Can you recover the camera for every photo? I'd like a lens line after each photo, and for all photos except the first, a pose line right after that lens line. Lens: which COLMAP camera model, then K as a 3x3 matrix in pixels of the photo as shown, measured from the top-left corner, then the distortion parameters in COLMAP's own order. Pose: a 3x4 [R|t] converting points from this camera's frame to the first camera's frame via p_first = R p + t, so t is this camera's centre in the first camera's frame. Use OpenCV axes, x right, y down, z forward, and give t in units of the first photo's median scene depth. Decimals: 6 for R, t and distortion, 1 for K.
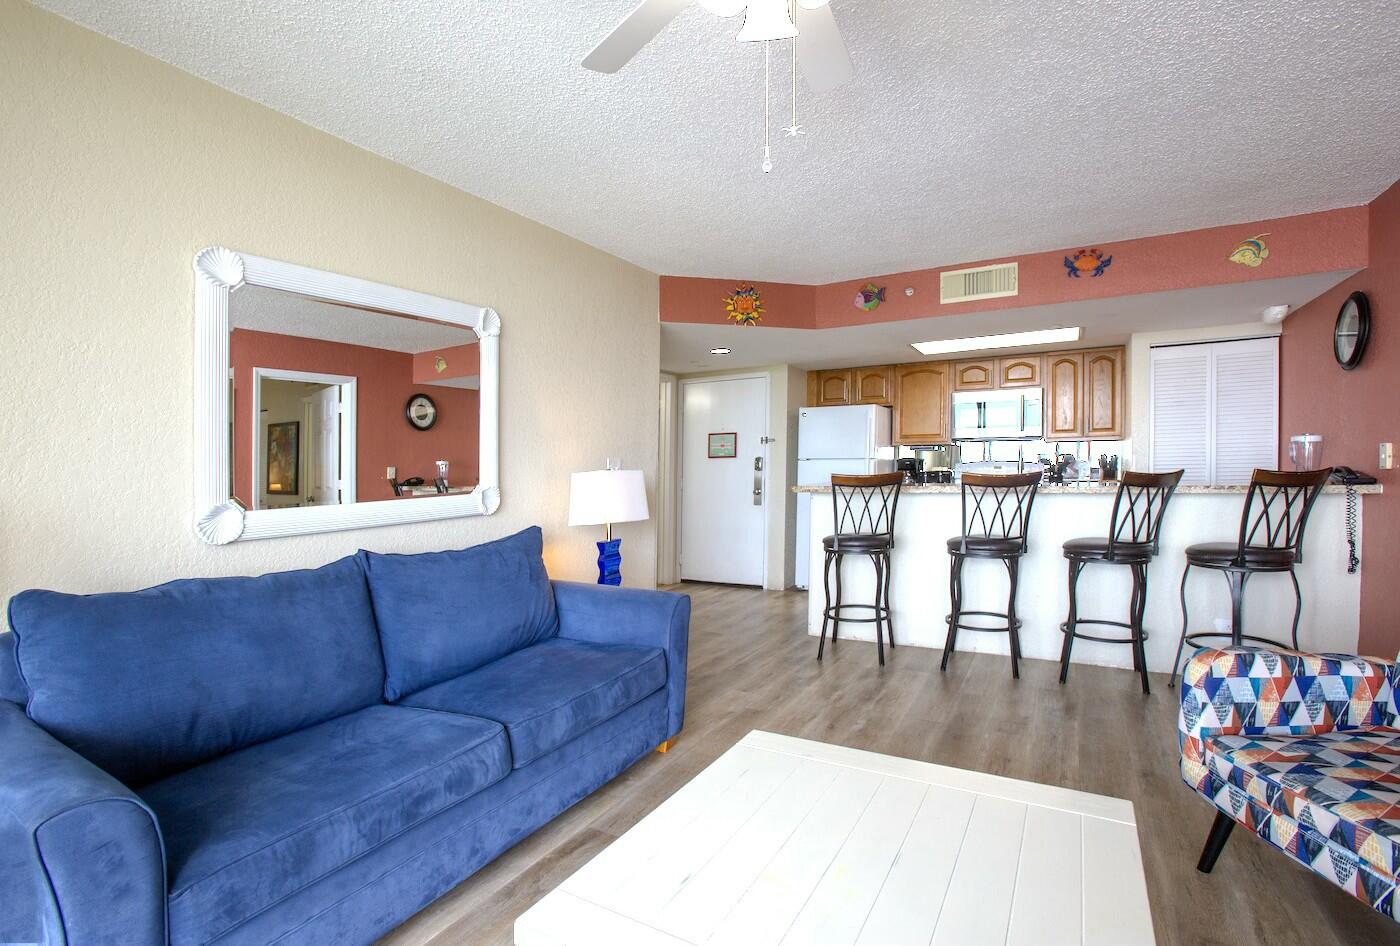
lens RADIAL K [[693.3, 0, 701.0], [0, 693.3, 451.8], [0, 0, 1]] dist [-0.000932, -0.000019]
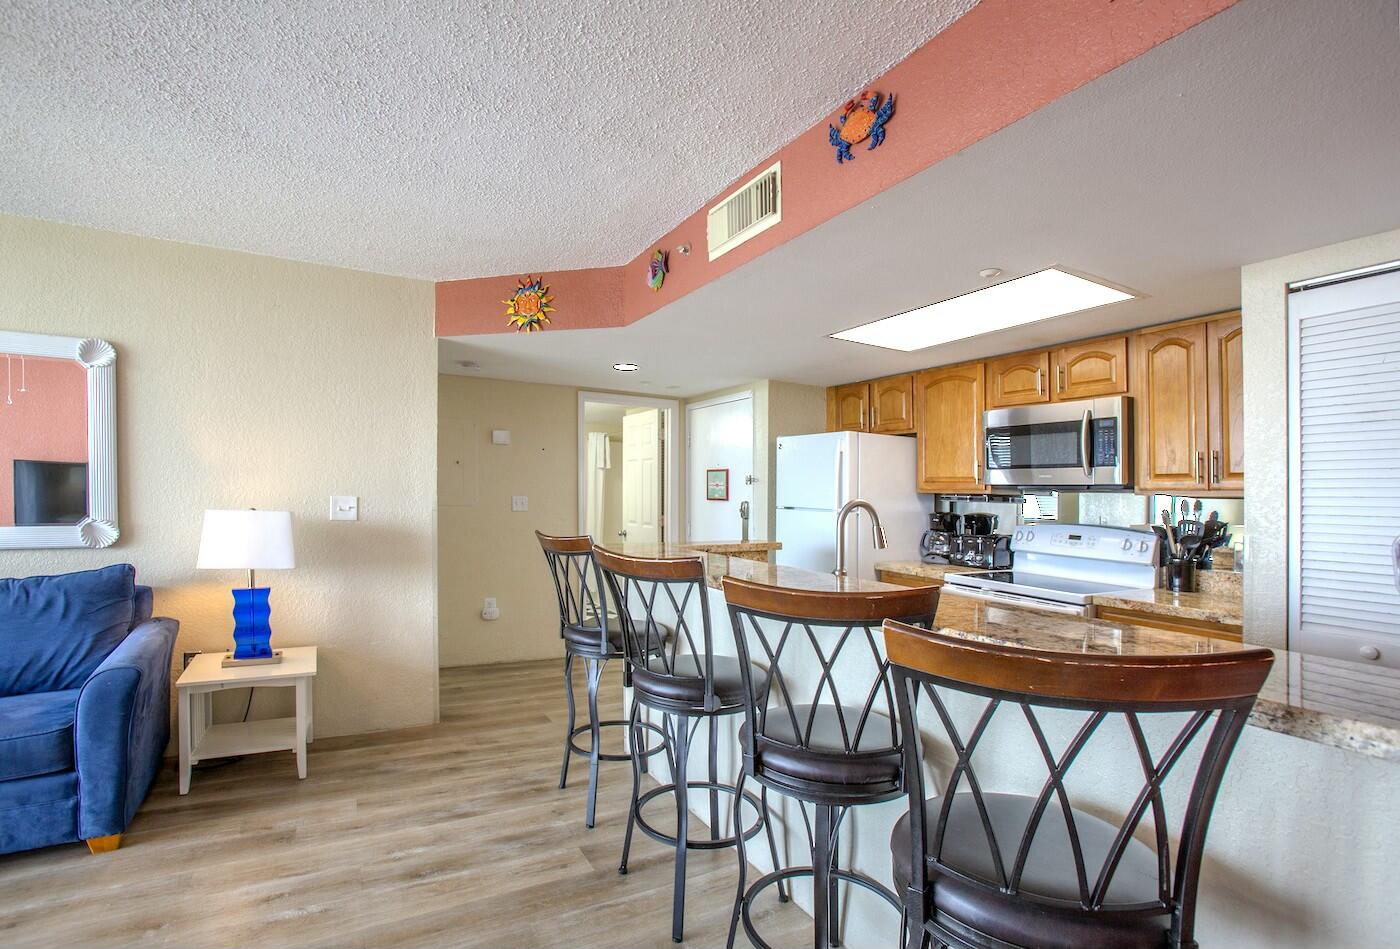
lens RADIAL K [[663.7, 0, 700.0], [0, 663.7, 474.5], [0, 0, 1]] dist [-0.012582, 0.000086]
pose [[0.818073, 0.022125, -0.574689, 0.678555], [-0.030248, 0.999532, -0.004577, -0.025542], [0.574319, 0.021128, 0.818359, 0.528642]]
